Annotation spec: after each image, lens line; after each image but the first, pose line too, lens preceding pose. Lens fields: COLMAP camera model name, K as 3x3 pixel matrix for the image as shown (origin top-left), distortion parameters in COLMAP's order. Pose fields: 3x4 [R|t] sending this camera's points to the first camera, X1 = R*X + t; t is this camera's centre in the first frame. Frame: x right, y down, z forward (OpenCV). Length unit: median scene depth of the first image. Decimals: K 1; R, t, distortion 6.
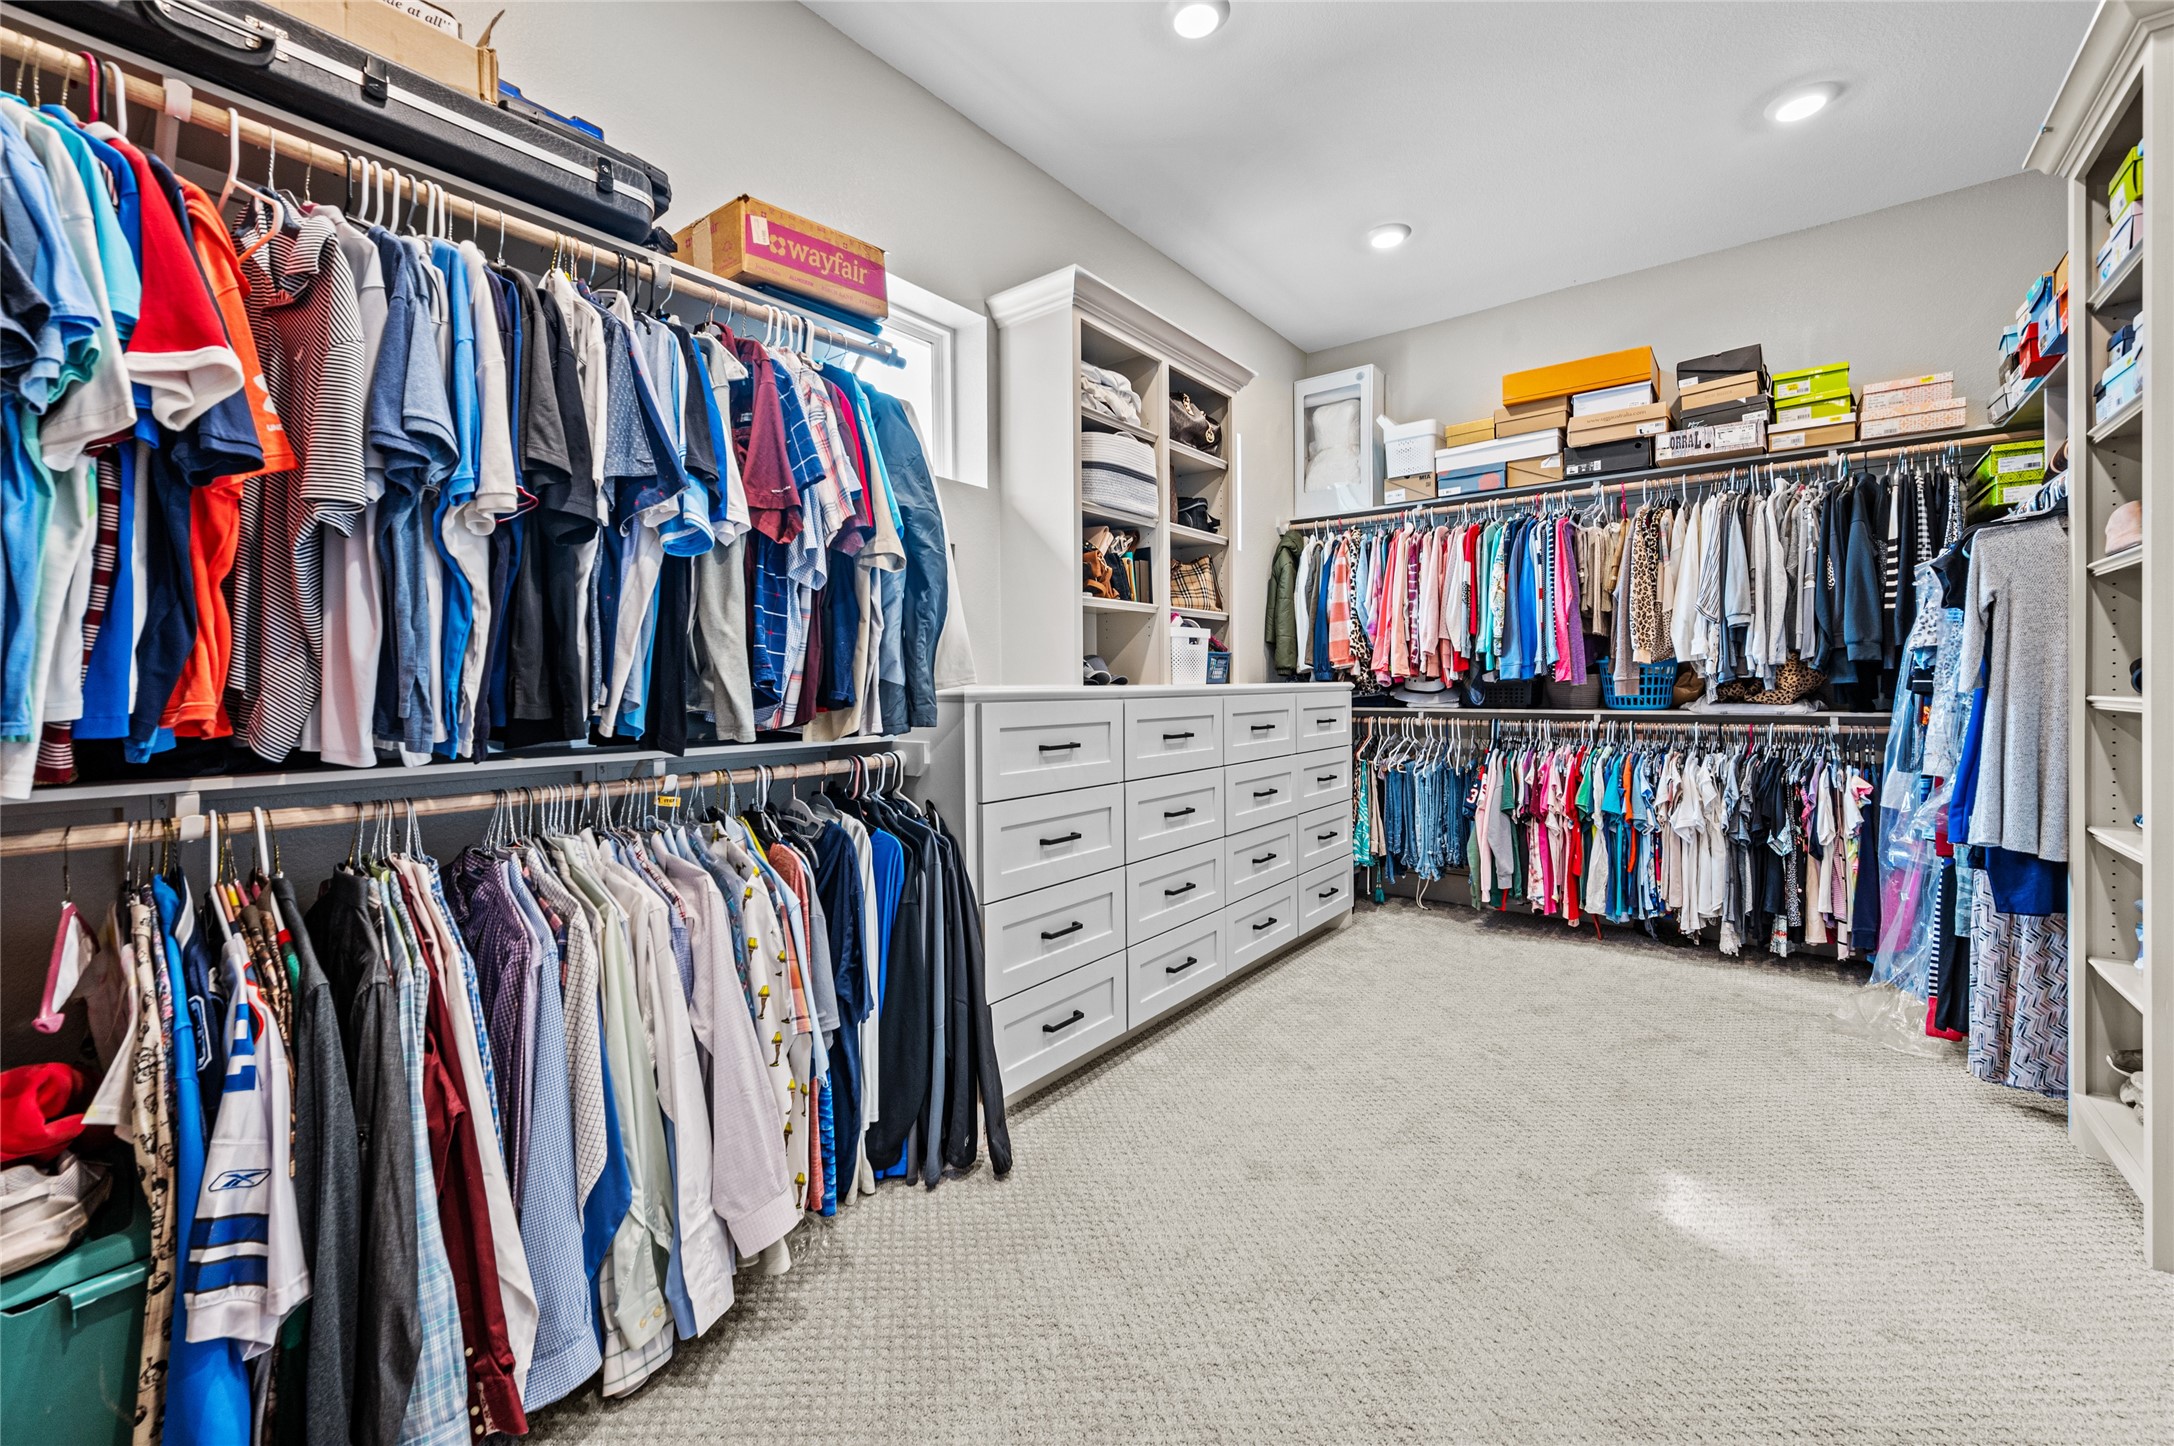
lens RADIAL K [[872.0, 0, 1084.1], [0, 872.0, 700.9], [0, 0, 1]] dist [0.000495, -0.000041]
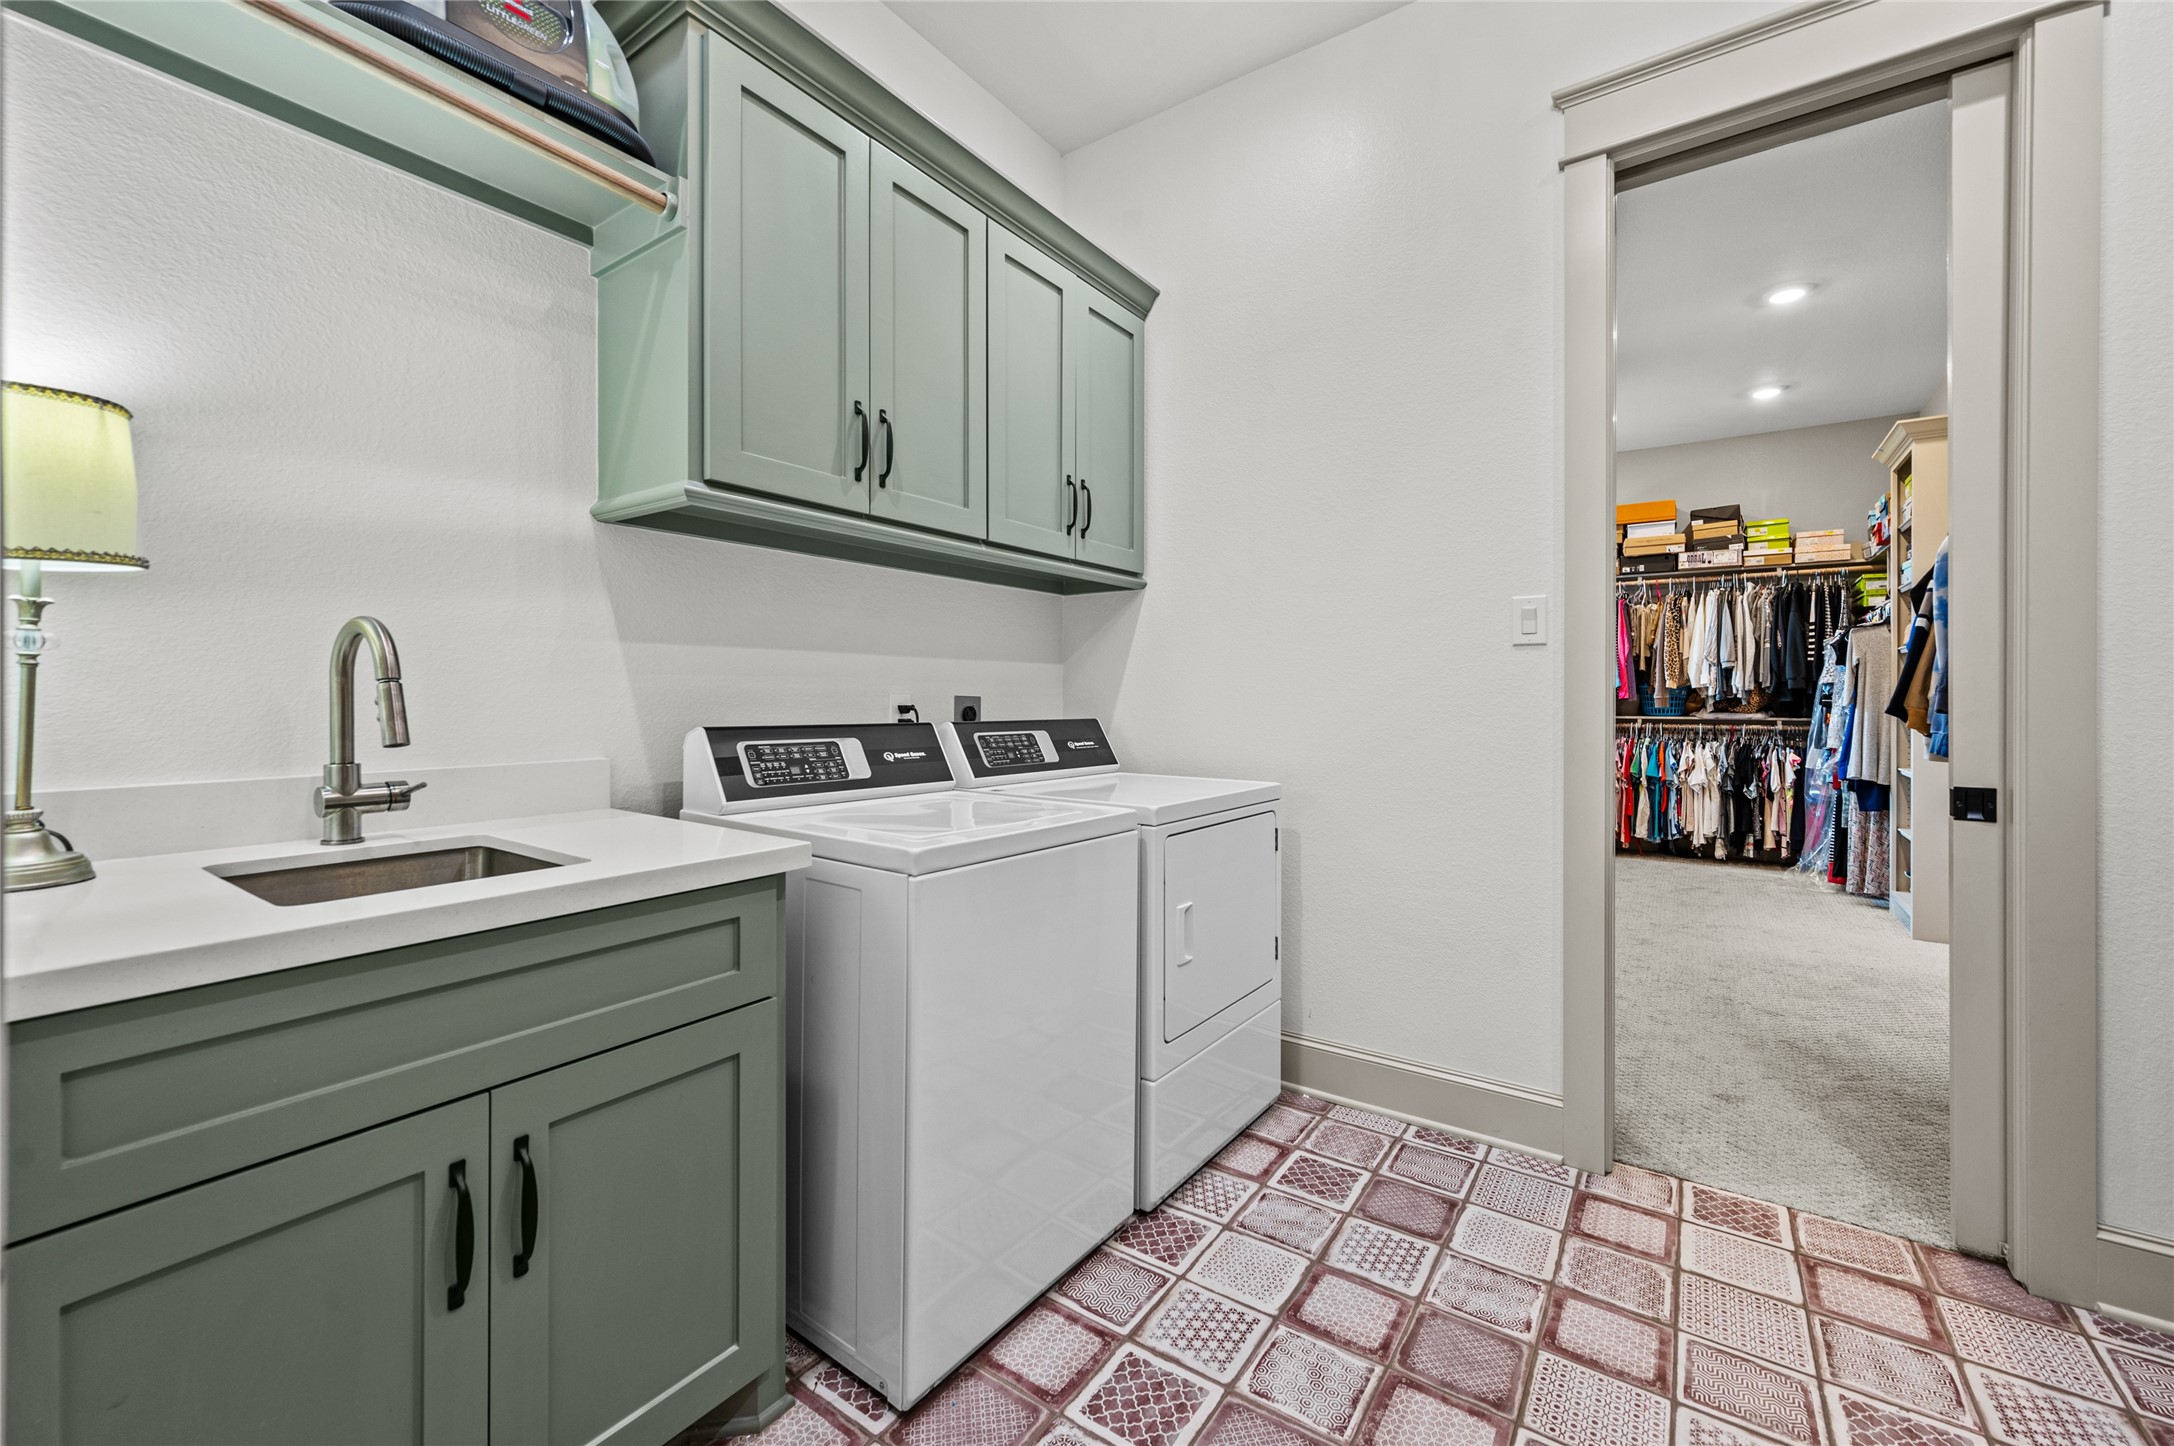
lens RADIAL K [[872.0, 0, 1088.7], [0, 872.0, 707.0], [0, 0, 1]] dist [0.000495, -0.000041]
pose [[0.998167, 0.010008, 0.059693, -0.622589], [-0.009648, 0.999933, -0.006322, 0.015508], [-0.059753, 0.005735, 0.998197, -0.658202]]
